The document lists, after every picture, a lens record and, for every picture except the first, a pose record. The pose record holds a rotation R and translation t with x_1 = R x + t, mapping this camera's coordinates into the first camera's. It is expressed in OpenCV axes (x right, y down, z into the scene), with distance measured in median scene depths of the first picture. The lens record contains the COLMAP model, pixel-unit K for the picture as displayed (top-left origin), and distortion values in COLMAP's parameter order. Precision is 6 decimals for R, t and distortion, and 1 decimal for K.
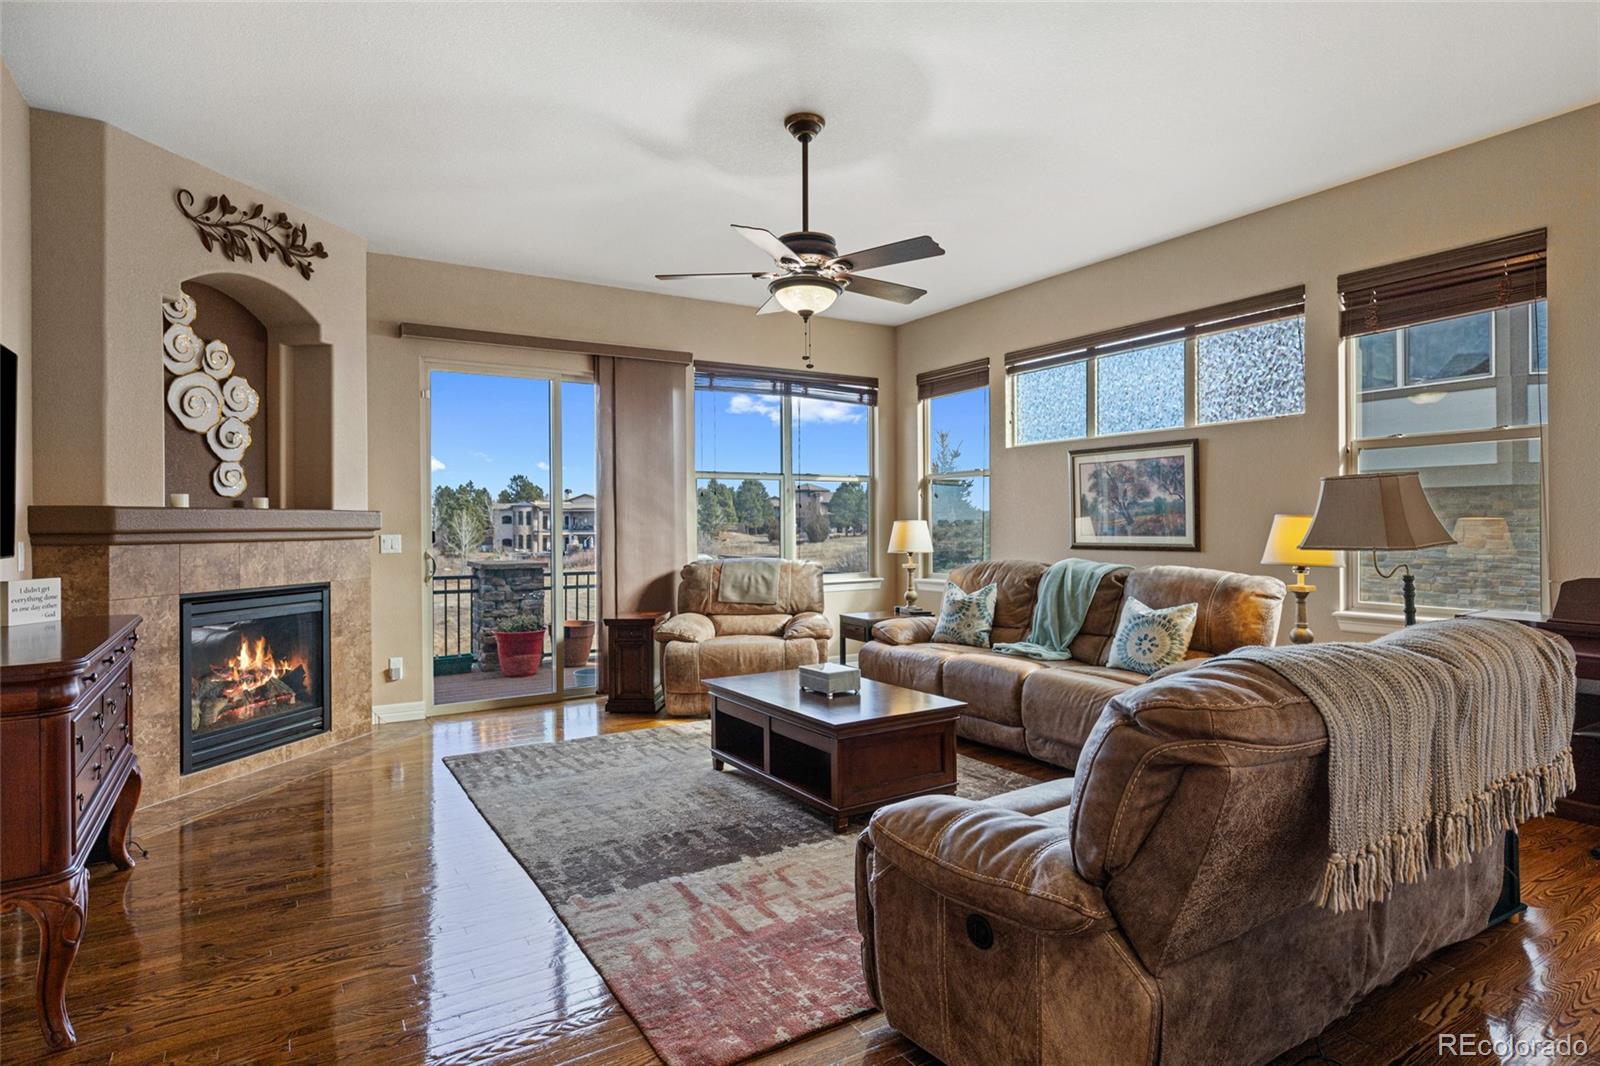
lens RADIAL K [[874.0, 0, 807.8], [0, 874.0, 521.5], [0, 0, 1]] dist [0.006529, -0.000804]
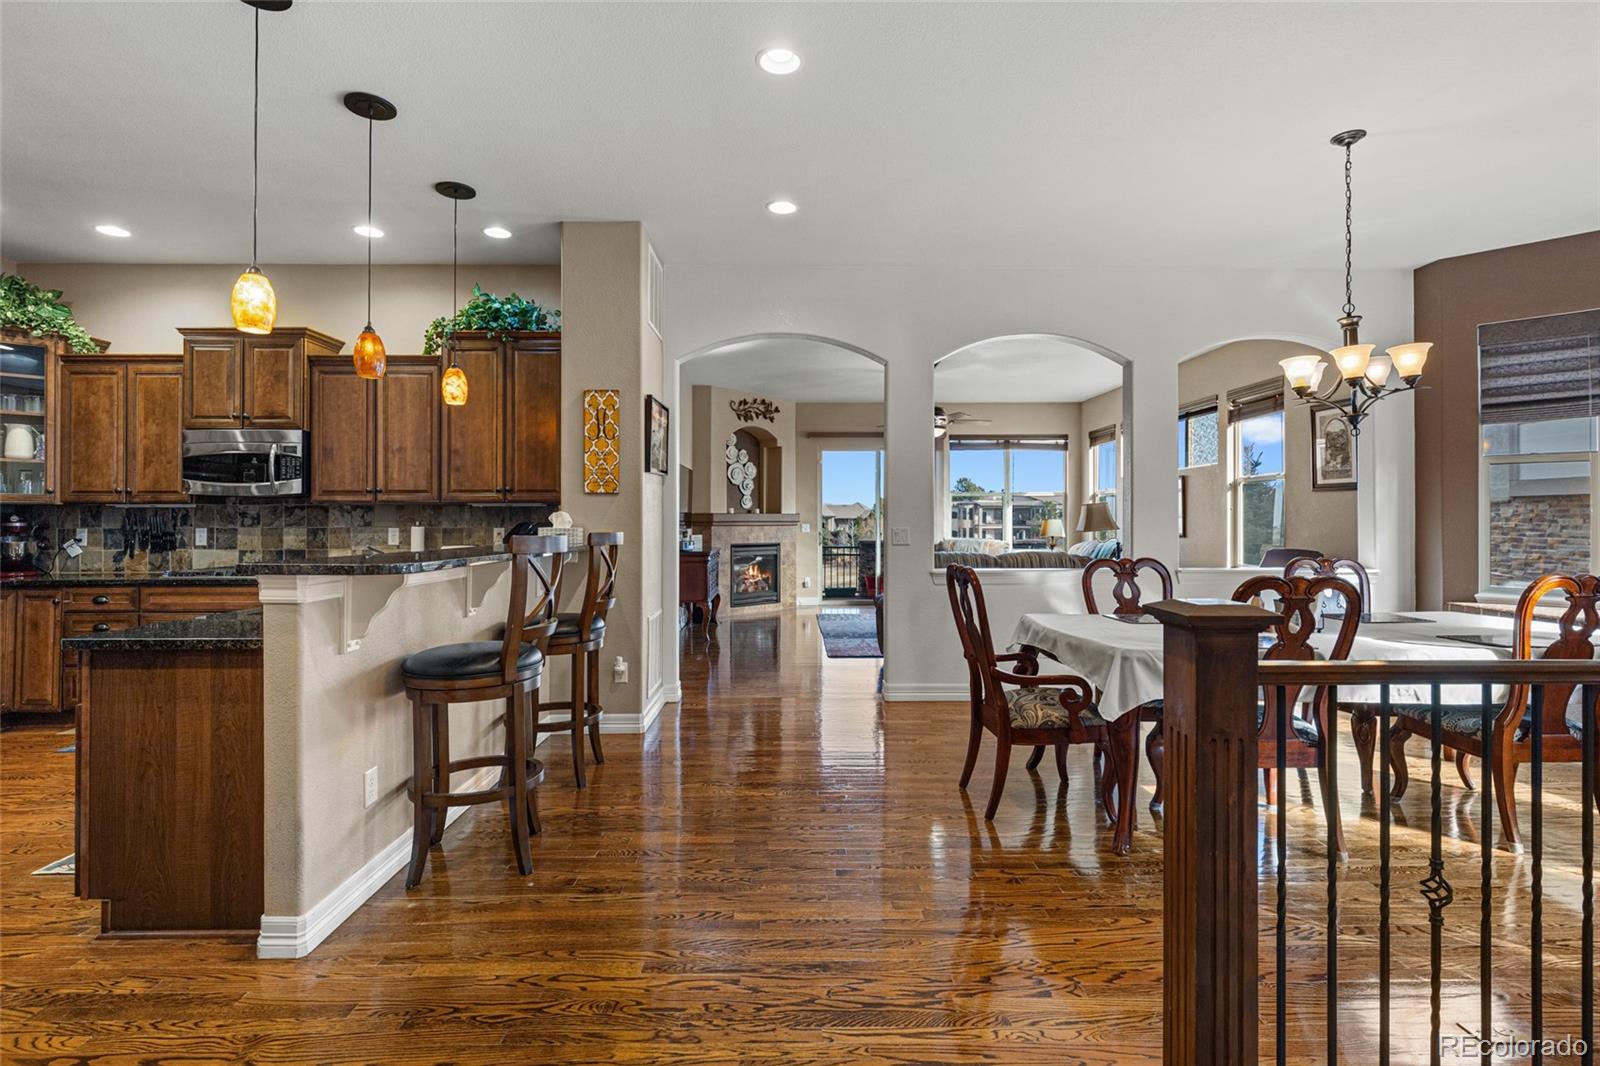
lens RADIAL K [[756.9, 0, 789.6], [0, 756.9, 522.3], [0, 0, 1]] dist [0.005927, 0.000450]
pose [[0.852608, 0.008572, -0.522480, 0.623563], [-0.004744, 0.999951, 0.008664, -0.008264], [0.522529, -0.004909, 0.852607, -0.849695]]
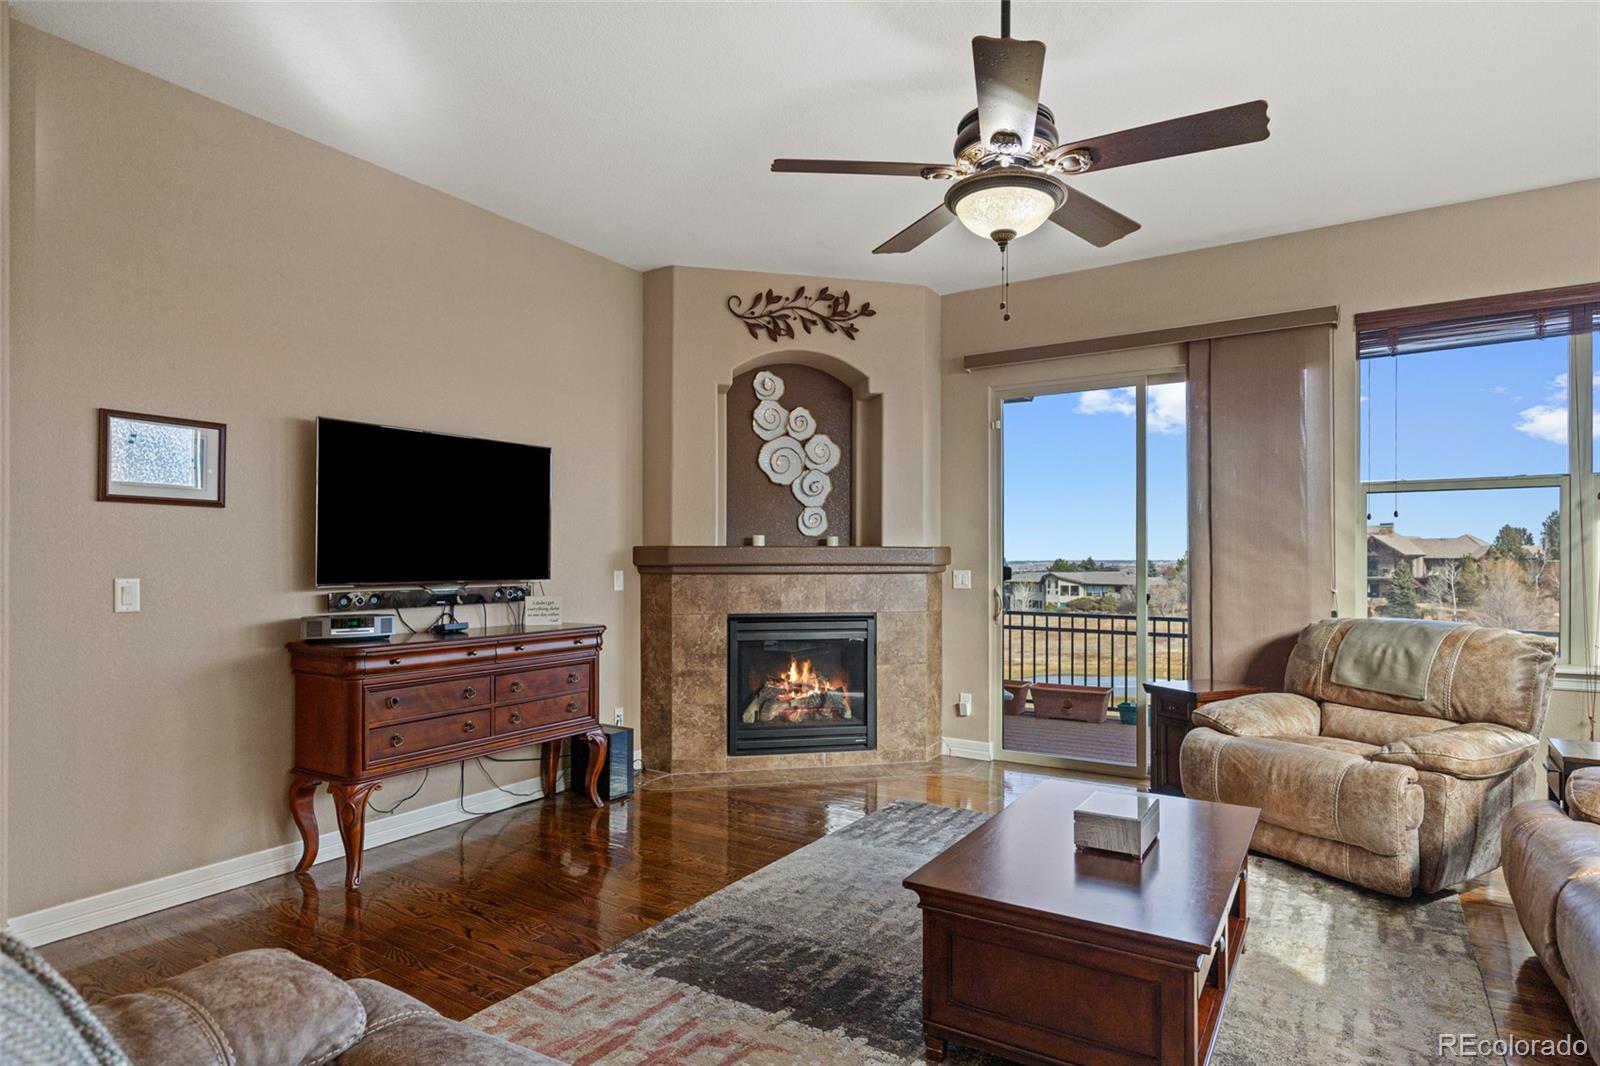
lens RADIAL K [[874.0, 0, 795.6], [0, 874.0, 558.4], [0, 0, 1]] dist [0.006529, -0.000804]
pose [[0.422295, 0.005588, -0.906441, 0.412667], [-0.001193, 0.999984, 0.005608, -0.004646], [0.906458, -0.001287, 0.422295, 0.473077]]
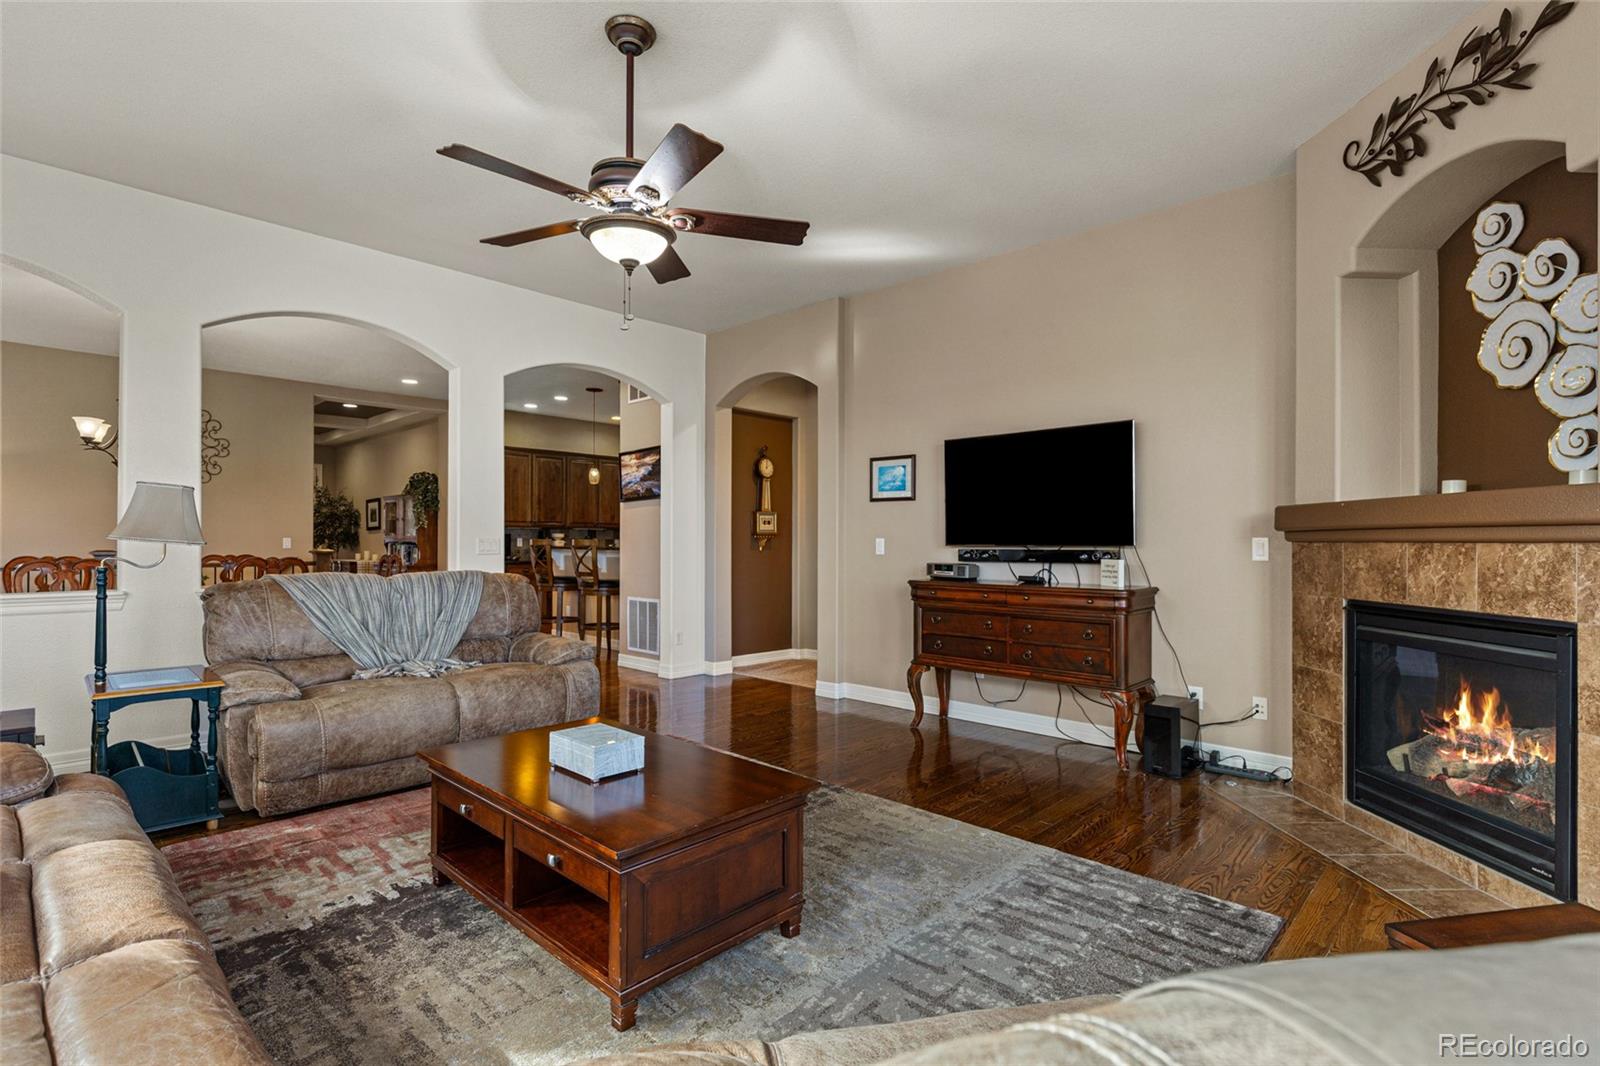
lens RADIAL K [[756.9, 0, 805.7], [0, 756.9, 535.1], [0, 0, 1]] dist [0.005927, 0.000450]
pose [[-0.967511, 0.002646, -0.252814, 0.014511], [0.004981, 0.999951, -0.008597, 0.018841], [0.252779, -0.009577, -0.967477, 1.385479]]
